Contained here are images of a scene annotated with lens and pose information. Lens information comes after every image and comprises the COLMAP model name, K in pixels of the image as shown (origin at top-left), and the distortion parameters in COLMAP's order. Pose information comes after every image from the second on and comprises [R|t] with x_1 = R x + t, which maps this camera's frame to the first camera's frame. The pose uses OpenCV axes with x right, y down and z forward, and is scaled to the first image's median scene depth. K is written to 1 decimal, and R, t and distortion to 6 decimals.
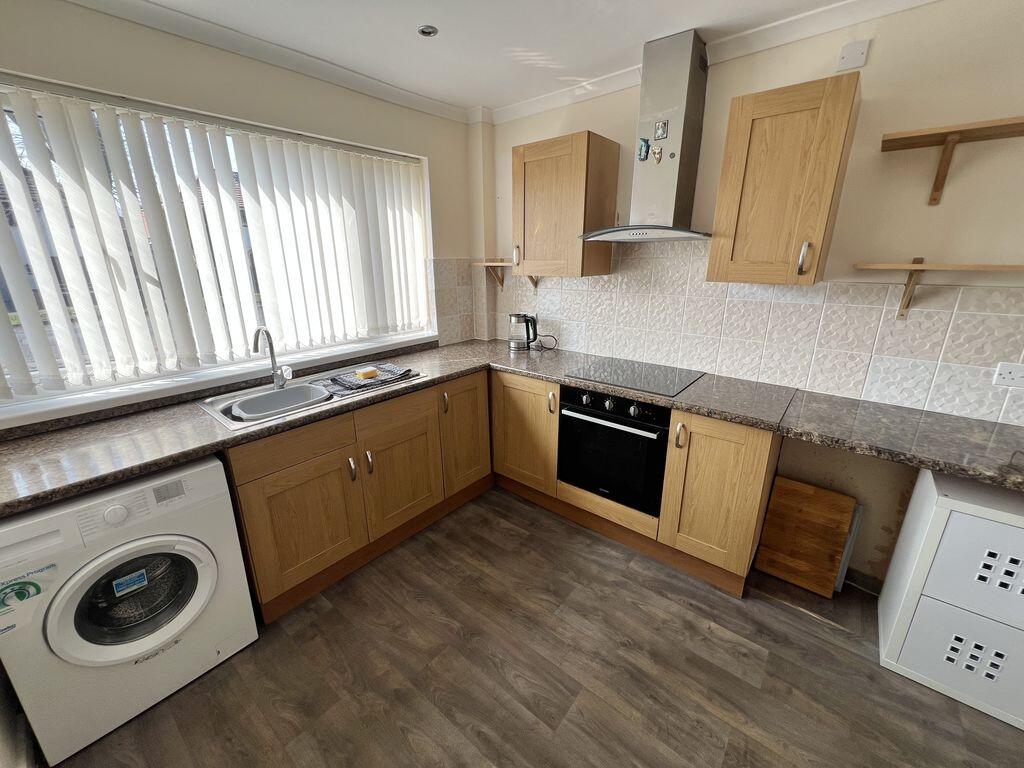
lens RADIAL K [[408.4, 0, 508.4], [0, 408.4, 379.4], [0, 0, 1]] dist [0.001552, -0.000315]
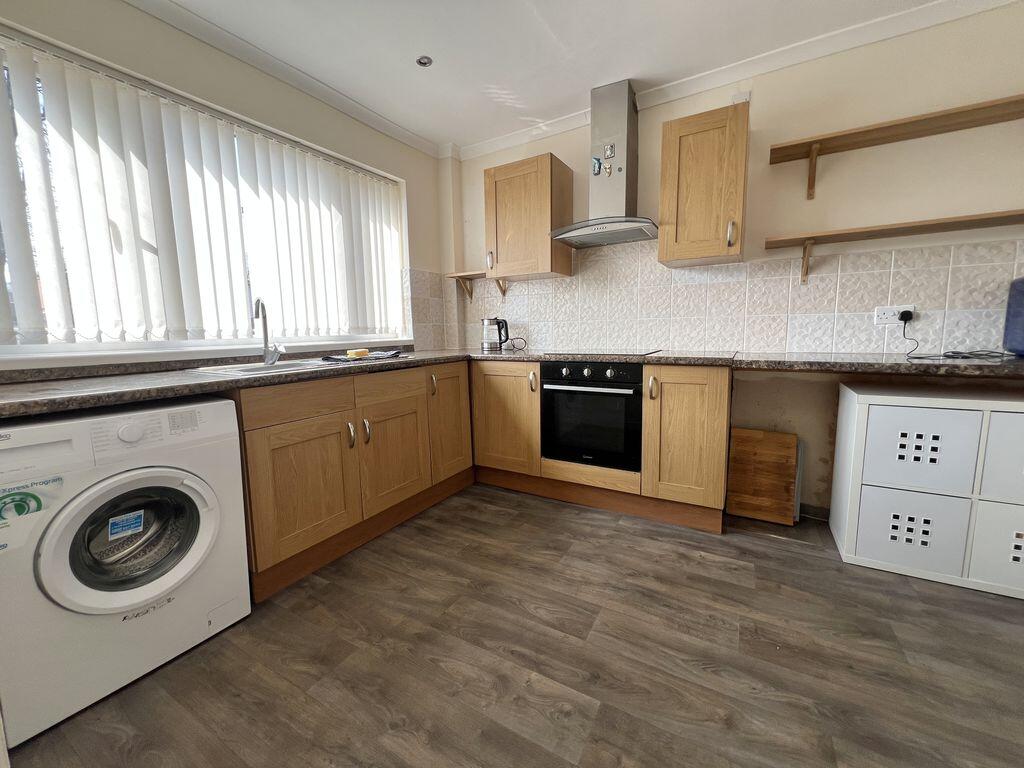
lens RADIAL K [[408.4, 0, 507.6], [0, 408.4, 381.2], [0, 0, 1]] dist [0.001552, -0.000315]
pose [[0.986651, -0.031875, 0.159701, -0.174968], [0.058899, 0.984118, -0.167459, 0.307081], [-0.151826, 0.174630, 0.972858, -0.059745]]
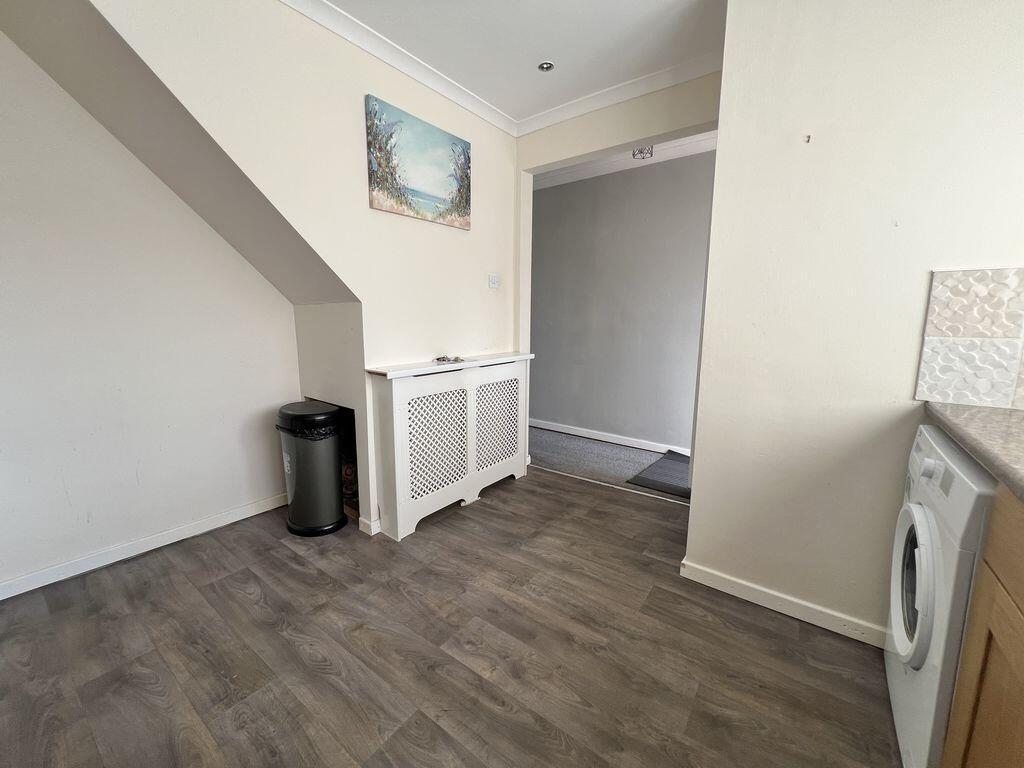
lens RADIAL K [[408.4, 0, 508.2], [0, 408.4, 378.1], [0, 0, 1]] dist [0.001552, -0.000315]
pose [[-0.998609, 0.007905, -0.052127, -0.032716], [-0.015482, 0.901137, 0.433258, -0.142939], [0.050399, 0.433463, -0.899761, 1.196345]]
